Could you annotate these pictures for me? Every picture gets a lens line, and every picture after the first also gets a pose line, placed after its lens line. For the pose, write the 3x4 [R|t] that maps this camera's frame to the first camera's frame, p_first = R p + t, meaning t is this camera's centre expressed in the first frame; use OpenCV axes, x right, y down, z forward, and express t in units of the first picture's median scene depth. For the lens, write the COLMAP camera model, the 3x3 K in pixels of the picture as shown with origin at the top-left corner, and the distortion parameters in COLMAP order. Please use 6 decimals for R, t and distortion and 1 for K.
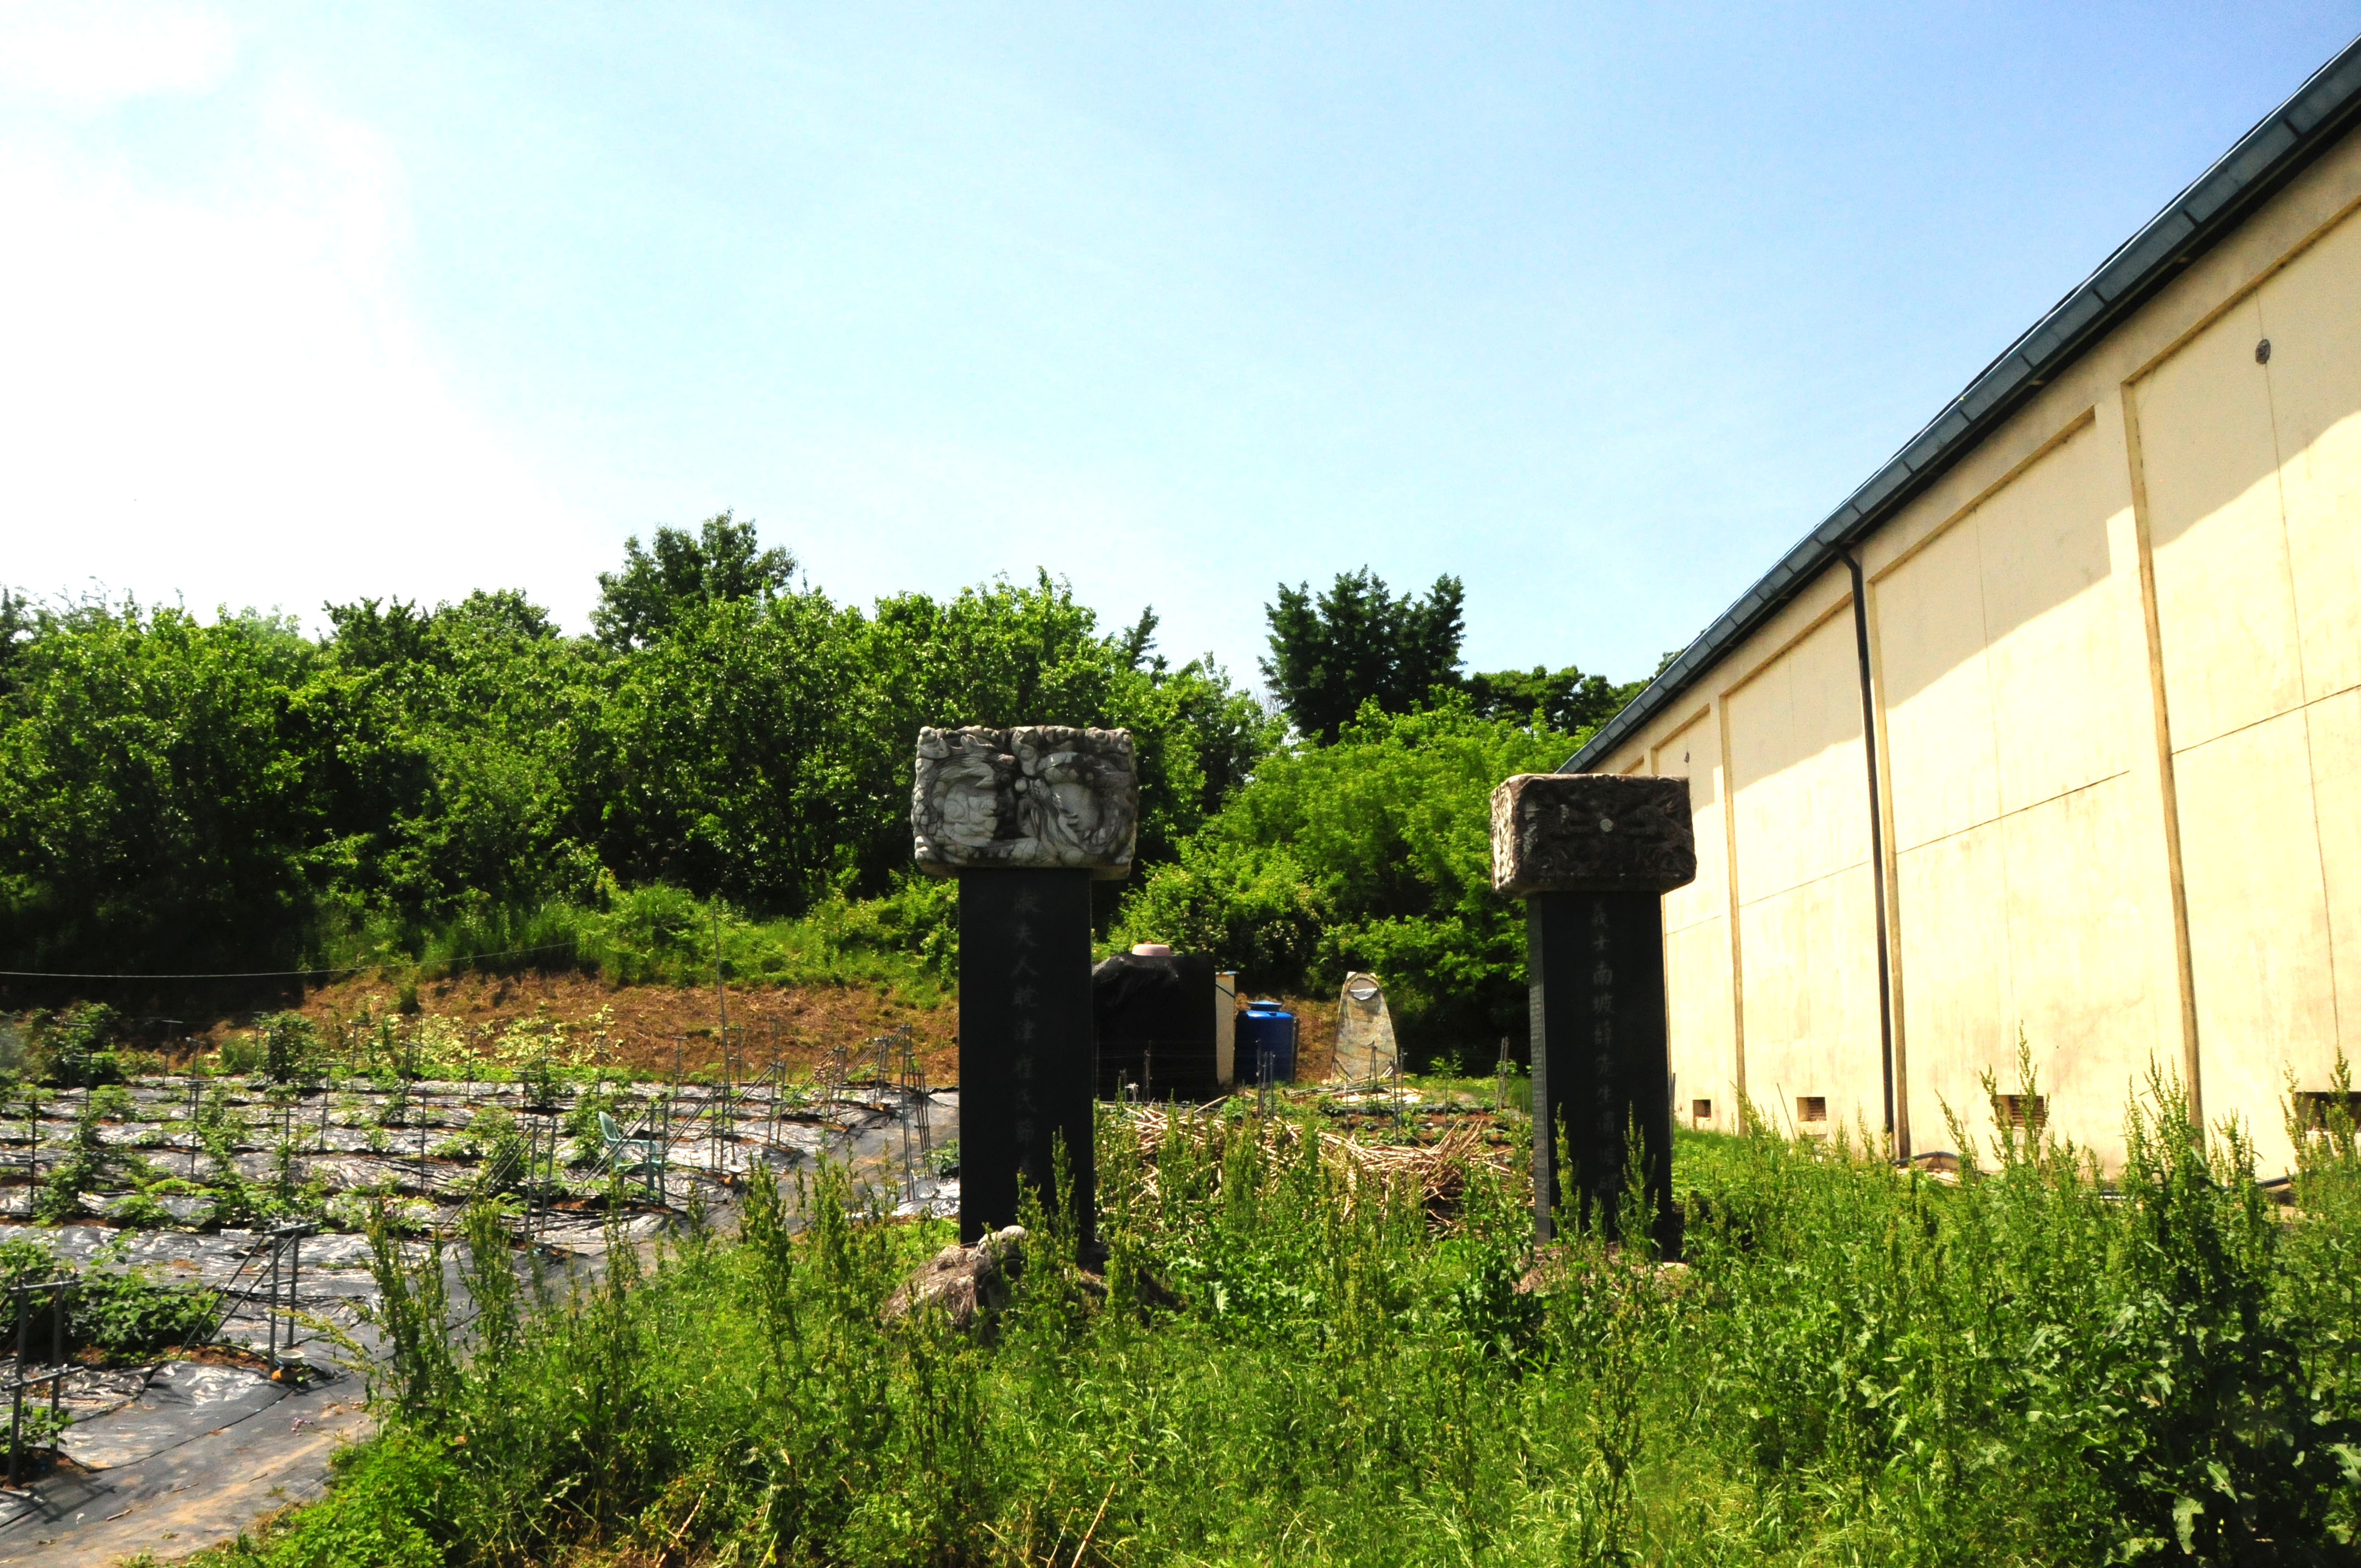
lens RADIAL K [[1912.4, 0, 1180.5], [0, 1912.4, 784.0], [0, 0, 1]] dist [-0.073900, 0.004845]
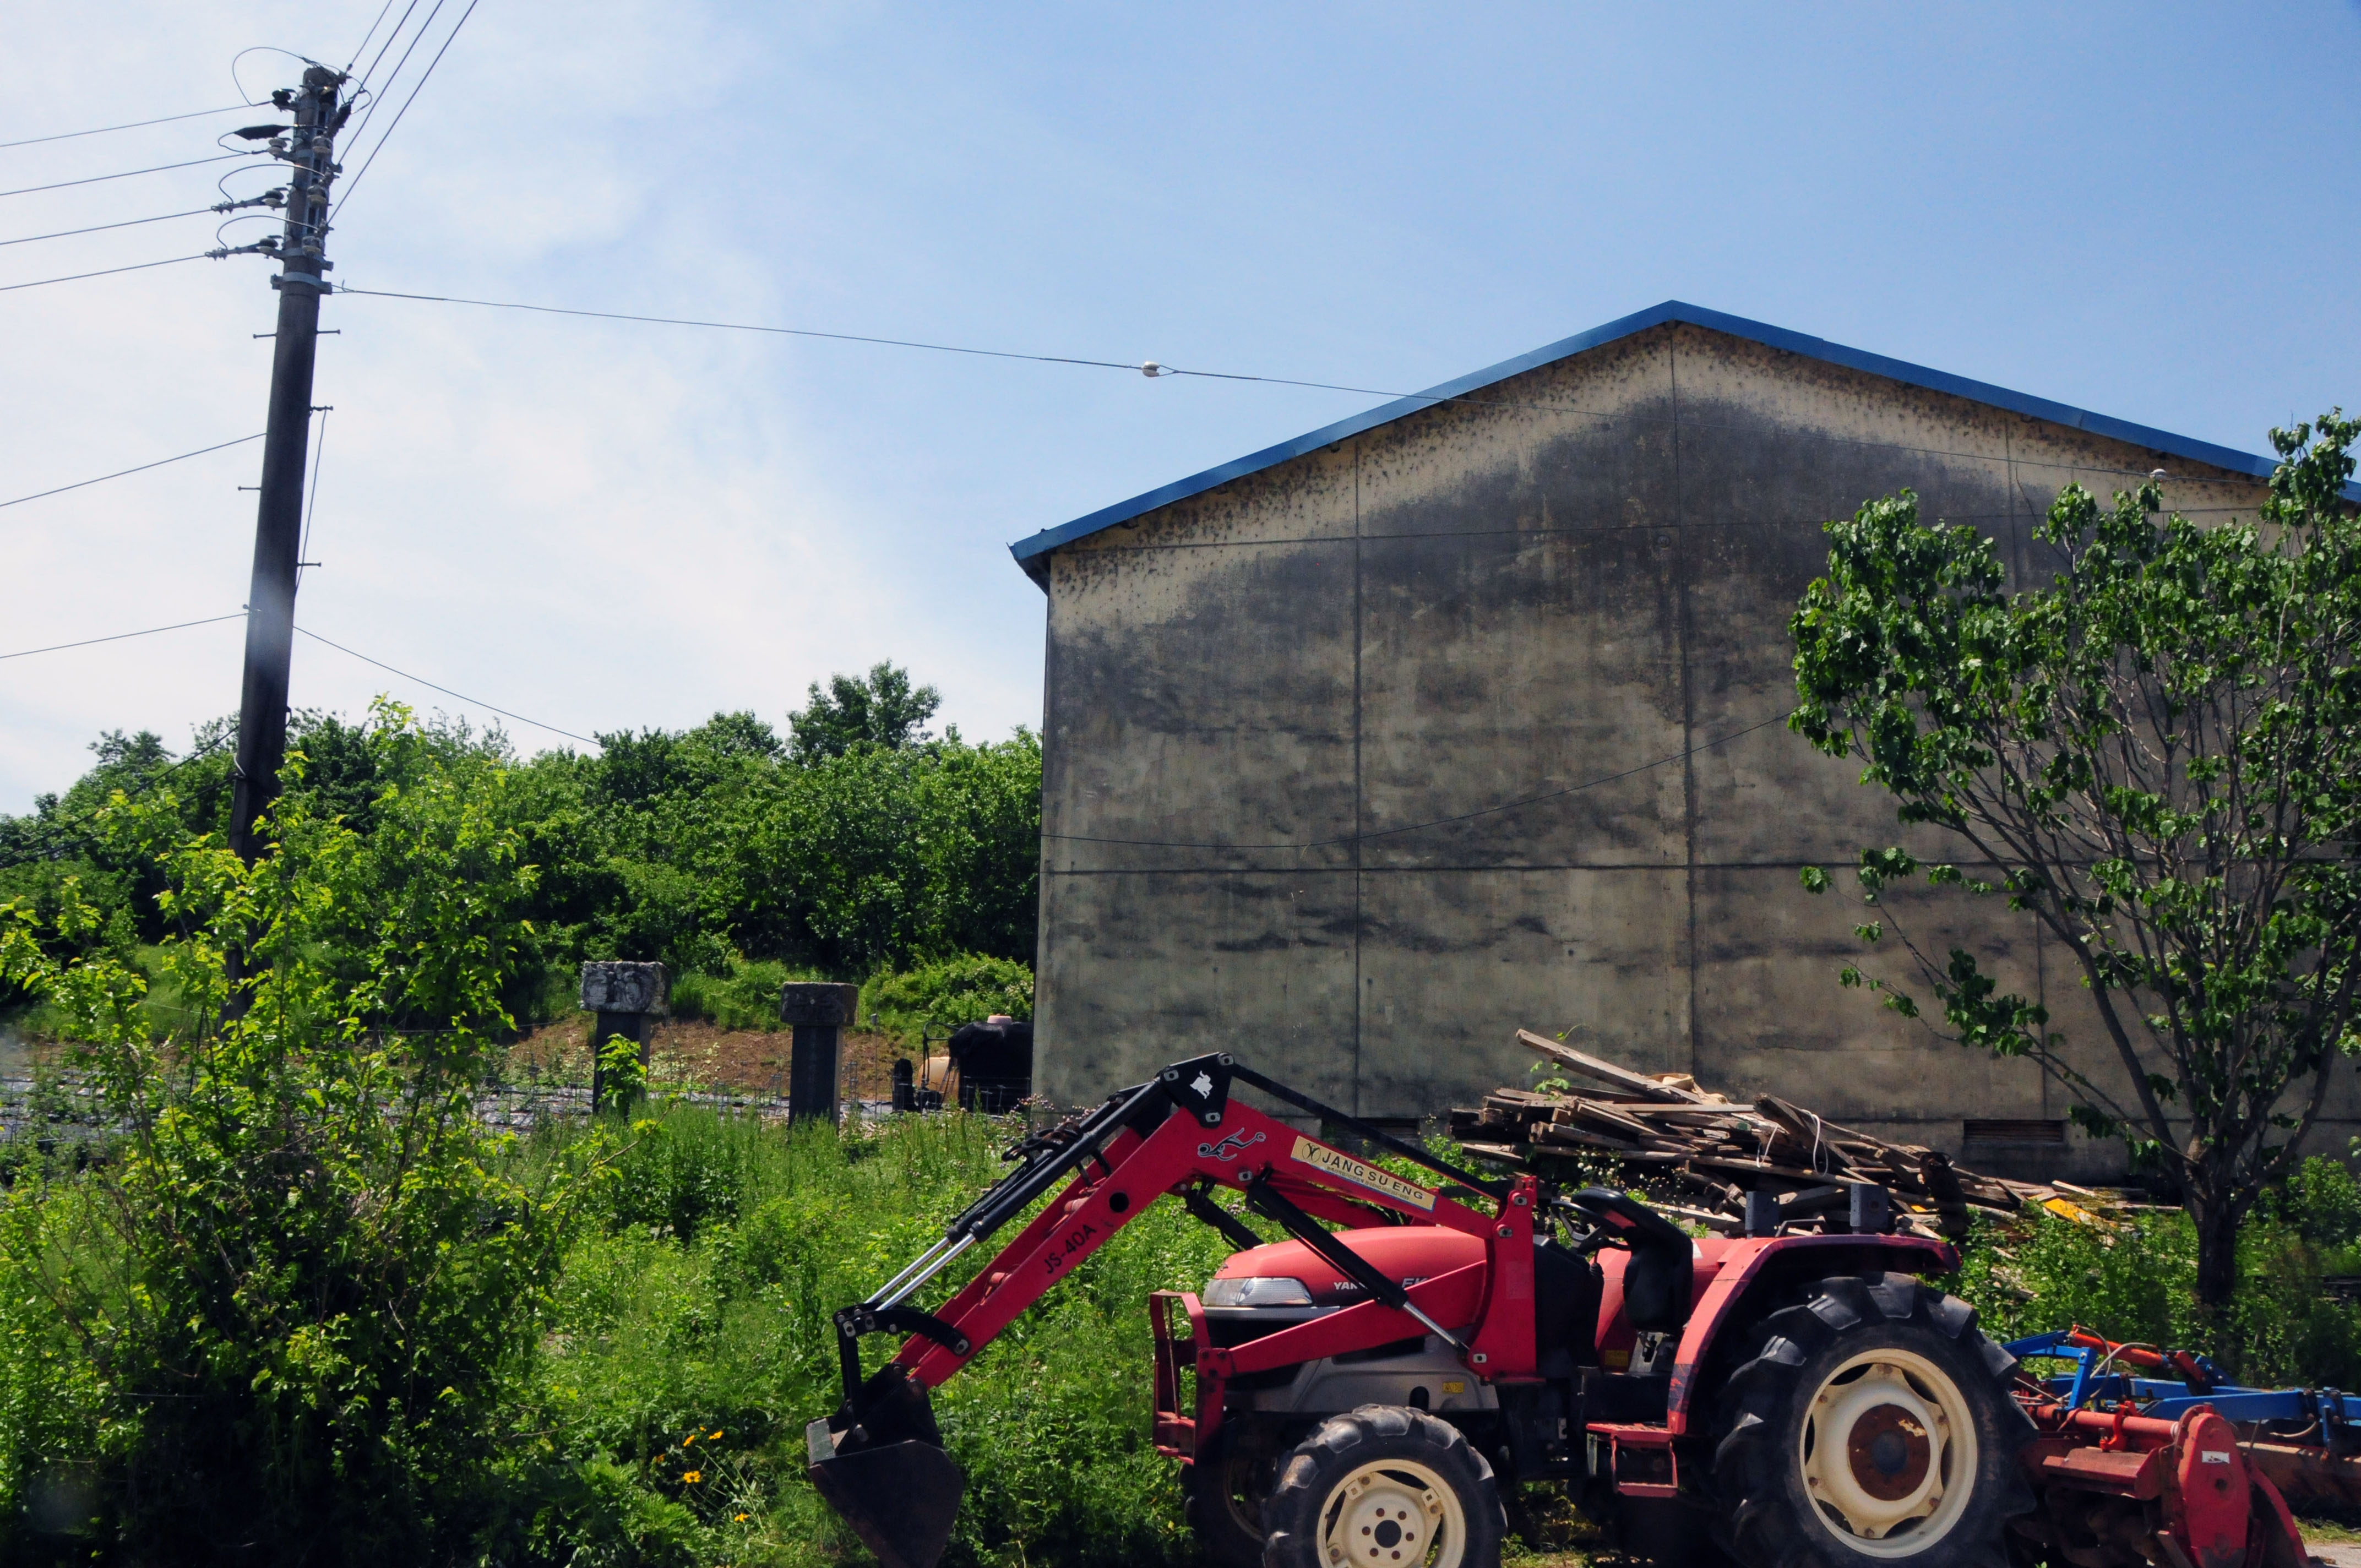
lens RADIAL K [[1912.4, 0, 1180.5], [0, 1912.4, 784.0], [0, 0, 1]] dist [-0.073900, 0.004845]
pose [[0.984379, -0.002143, -0.176049, 0.303100], [-0.000698, 0.999871, -0.016072, -0.061176], [0.176061, 0.015943, 0.984250, -0.399106]]
